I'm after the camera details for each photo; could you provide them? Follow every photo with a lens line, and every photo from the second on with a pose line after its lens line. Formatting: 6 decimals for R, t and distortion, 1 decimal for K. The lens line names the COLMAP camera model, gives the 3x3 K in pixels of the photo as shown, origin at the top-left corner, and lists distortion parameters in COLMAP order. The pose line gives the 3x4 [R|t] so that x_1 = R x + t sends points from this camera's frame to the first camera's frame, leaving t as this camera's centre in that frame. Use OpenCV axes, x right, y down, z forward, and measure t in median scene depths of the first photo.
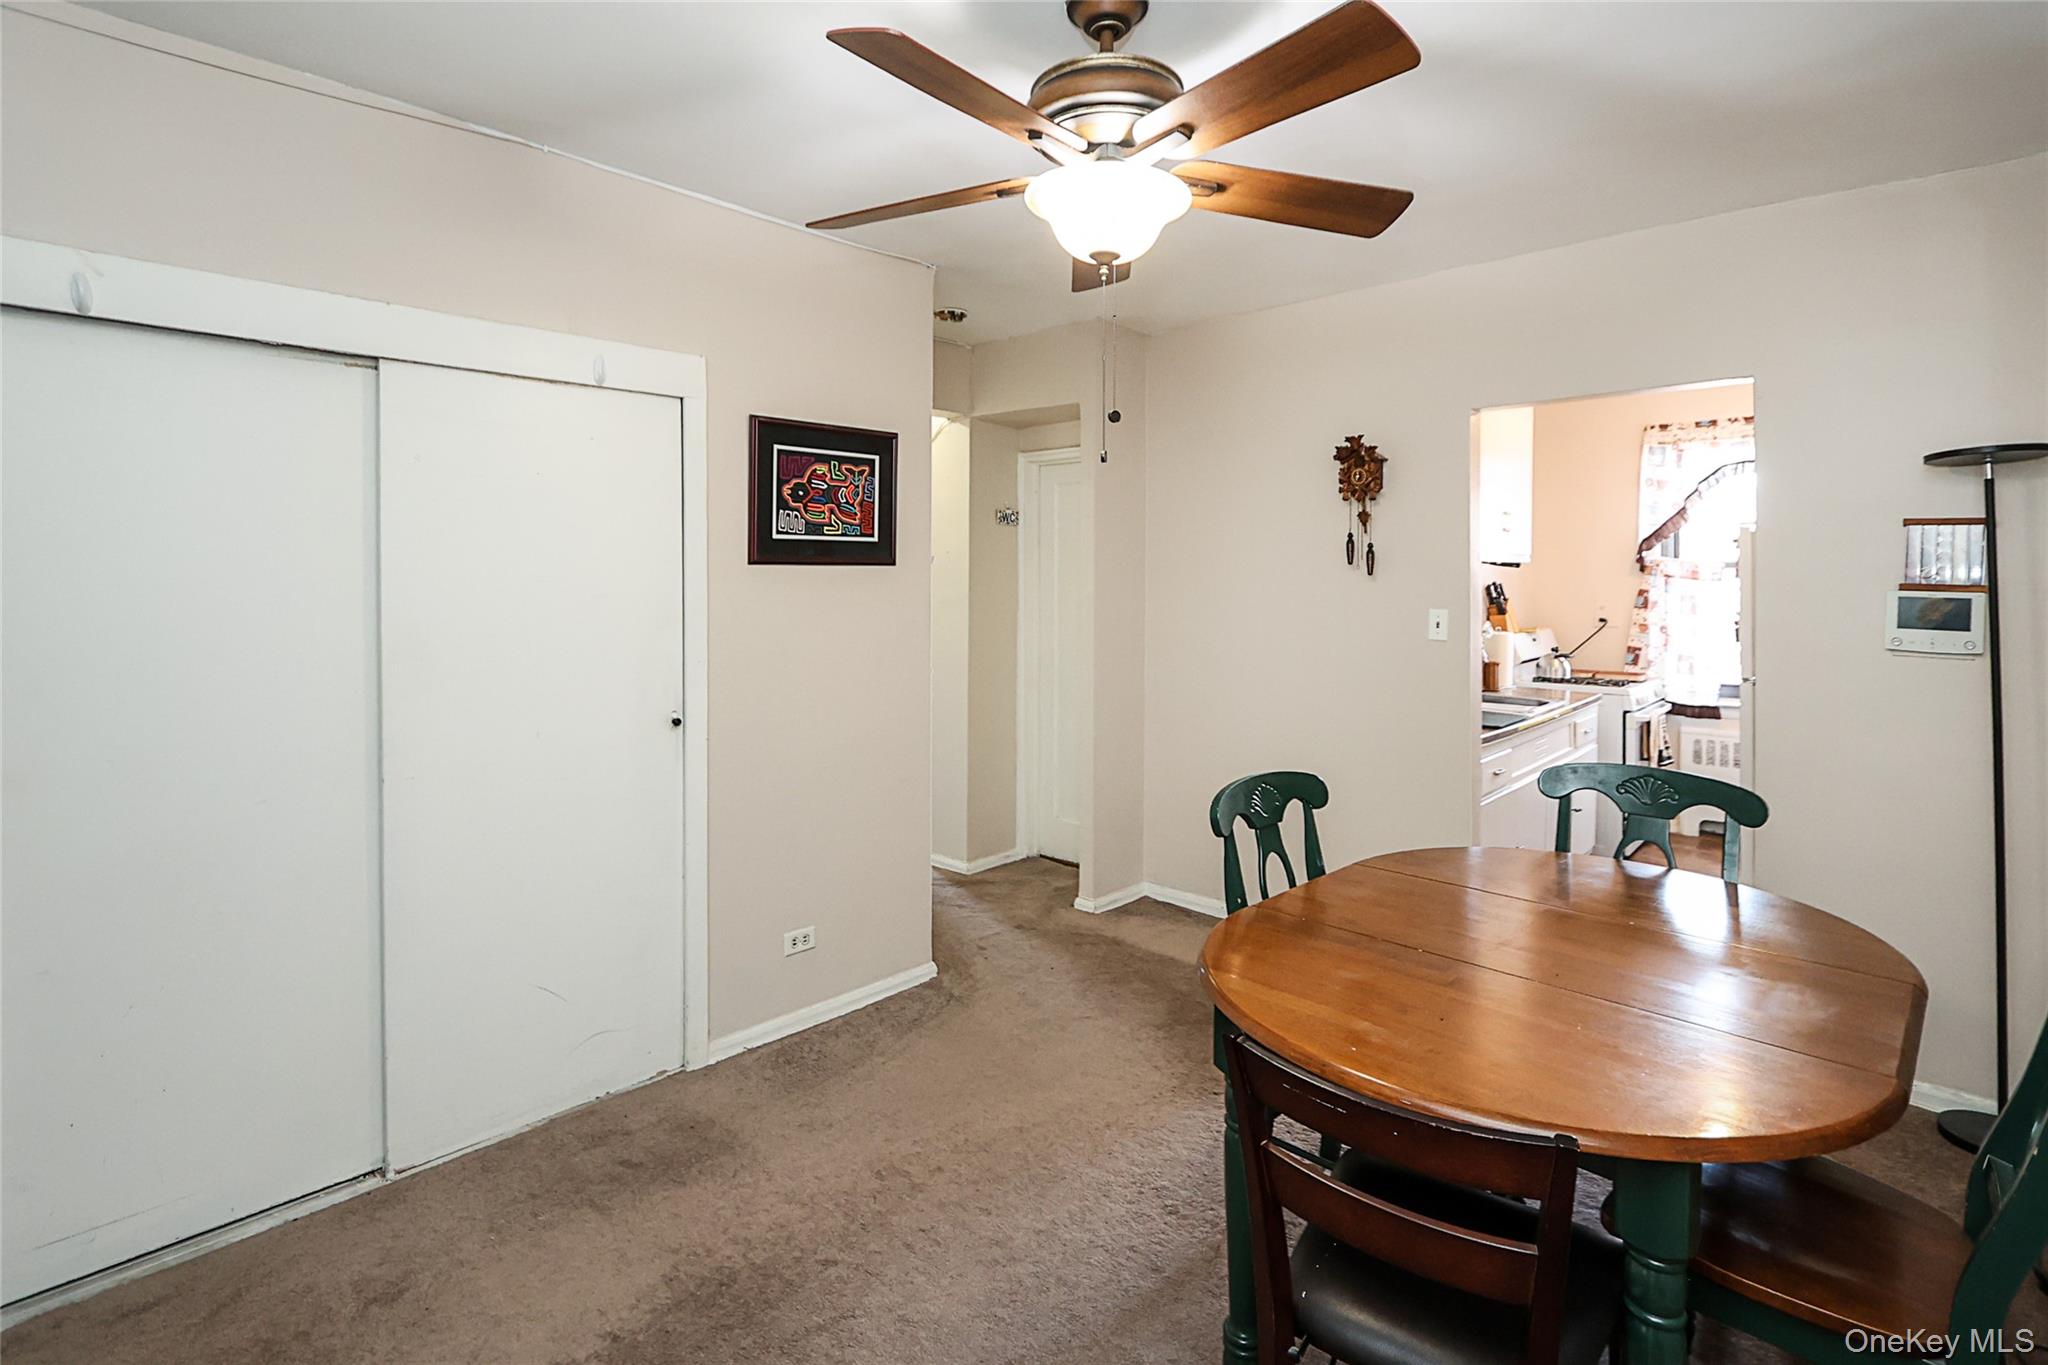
lens RADIAL K [[968.9, 0, 1010.4], [0, 968.9, 617.4], [0, 0, 1]] dist [-0.016181, 0.000535]
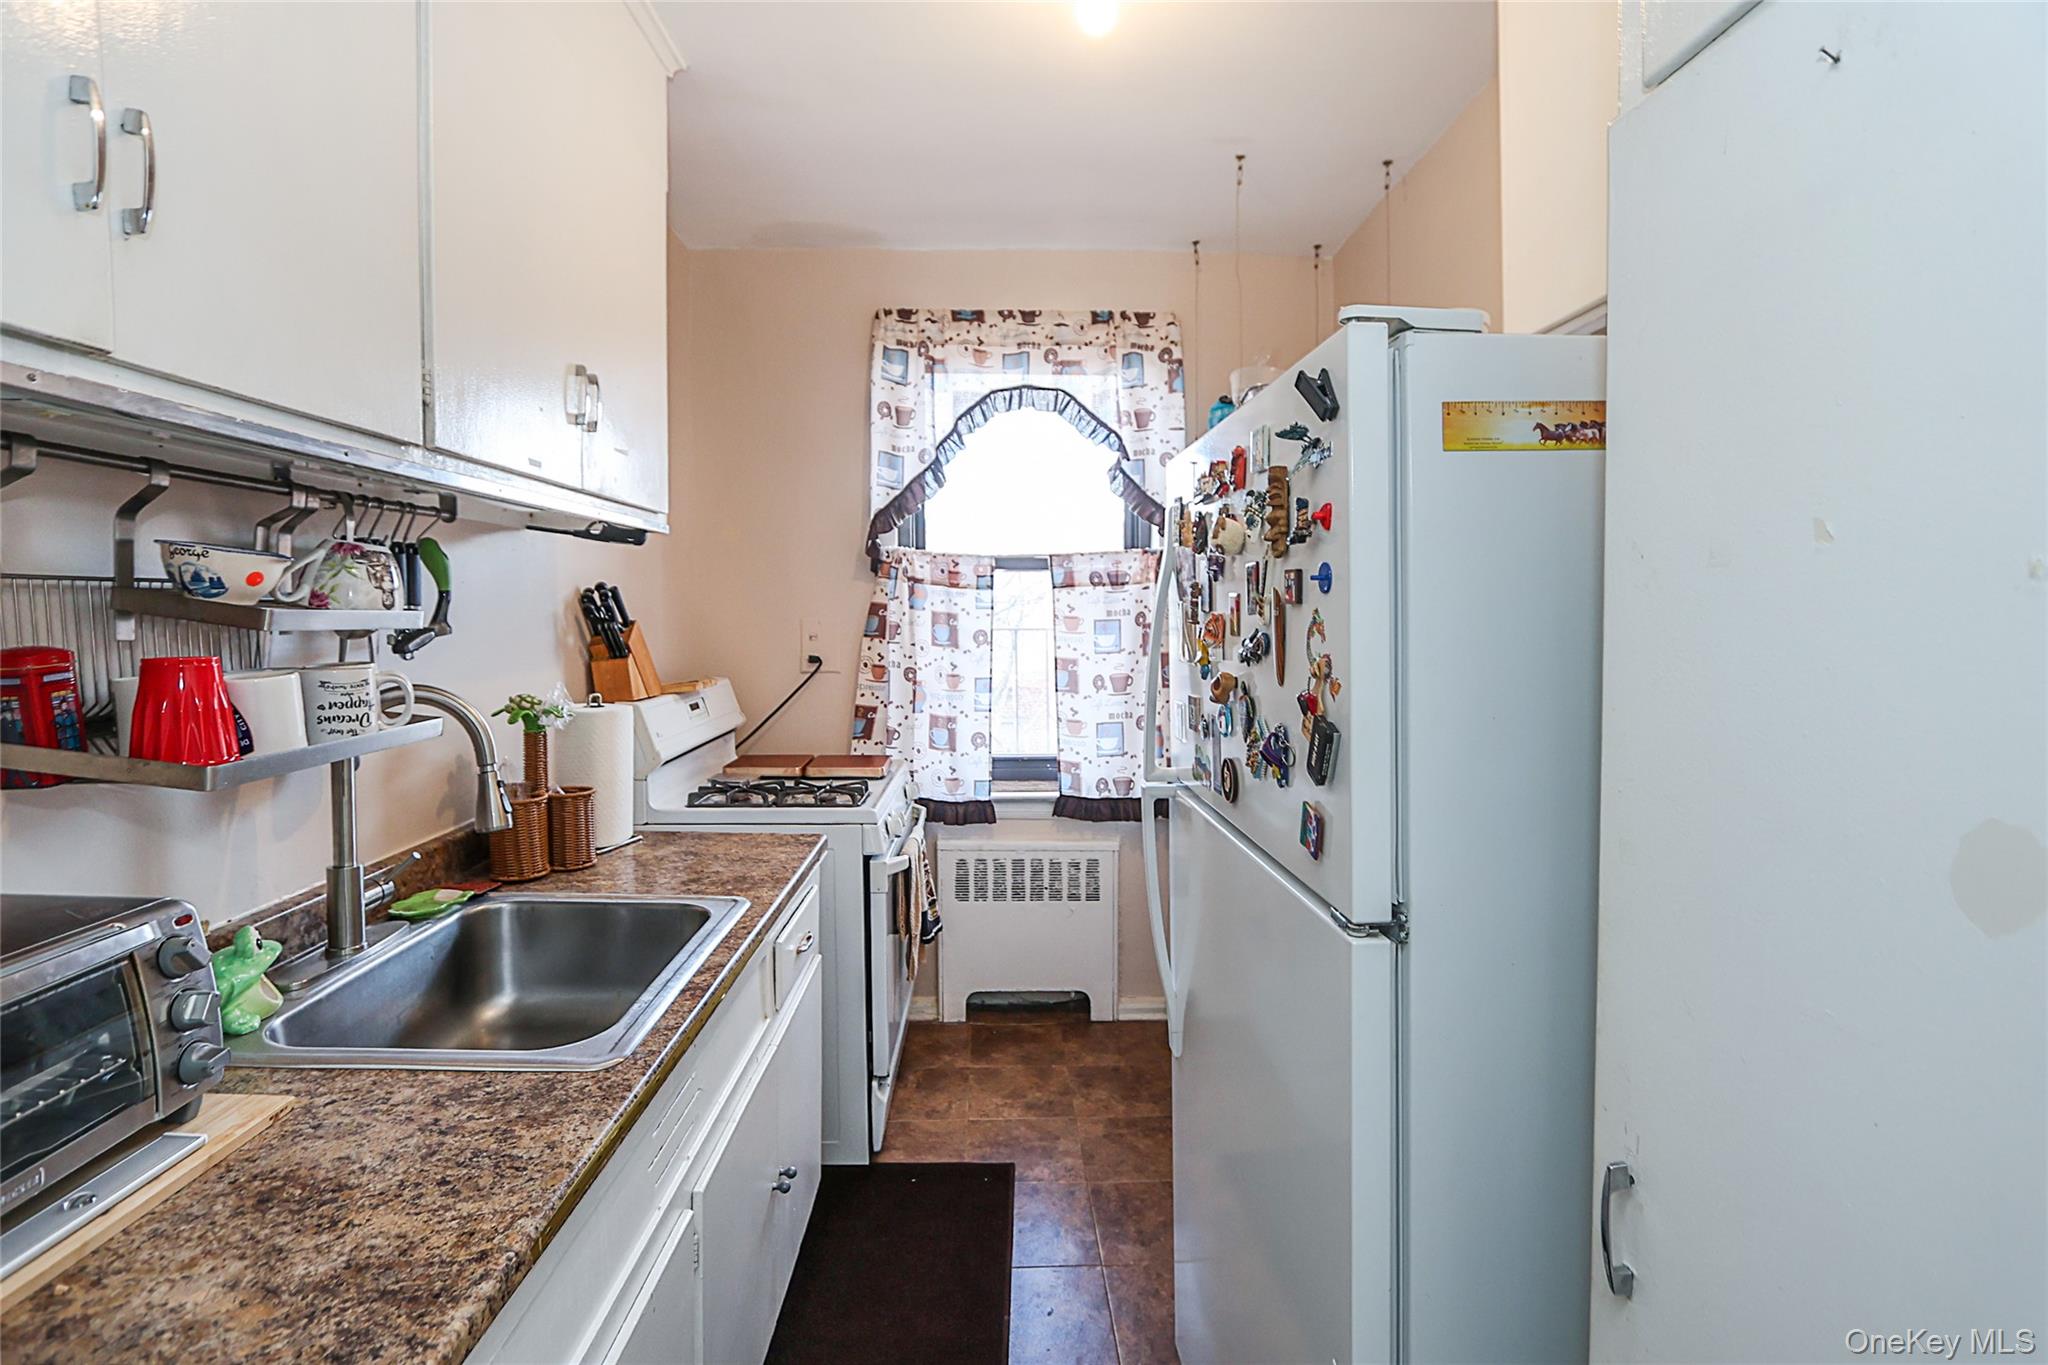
lens RADIAL K [[968.9, 0, 1010.4], [0, 968.9, 617.4], [0, 0, 1]] dist [-0.016181, 0.000535]
pose [[0.715339, -0.004279, 0.698765, 0.324687], [0.023972, 0.999543, -0.018420, -0.008830], [-0.698366, 0.029927, 0.715115, 0.552883]]
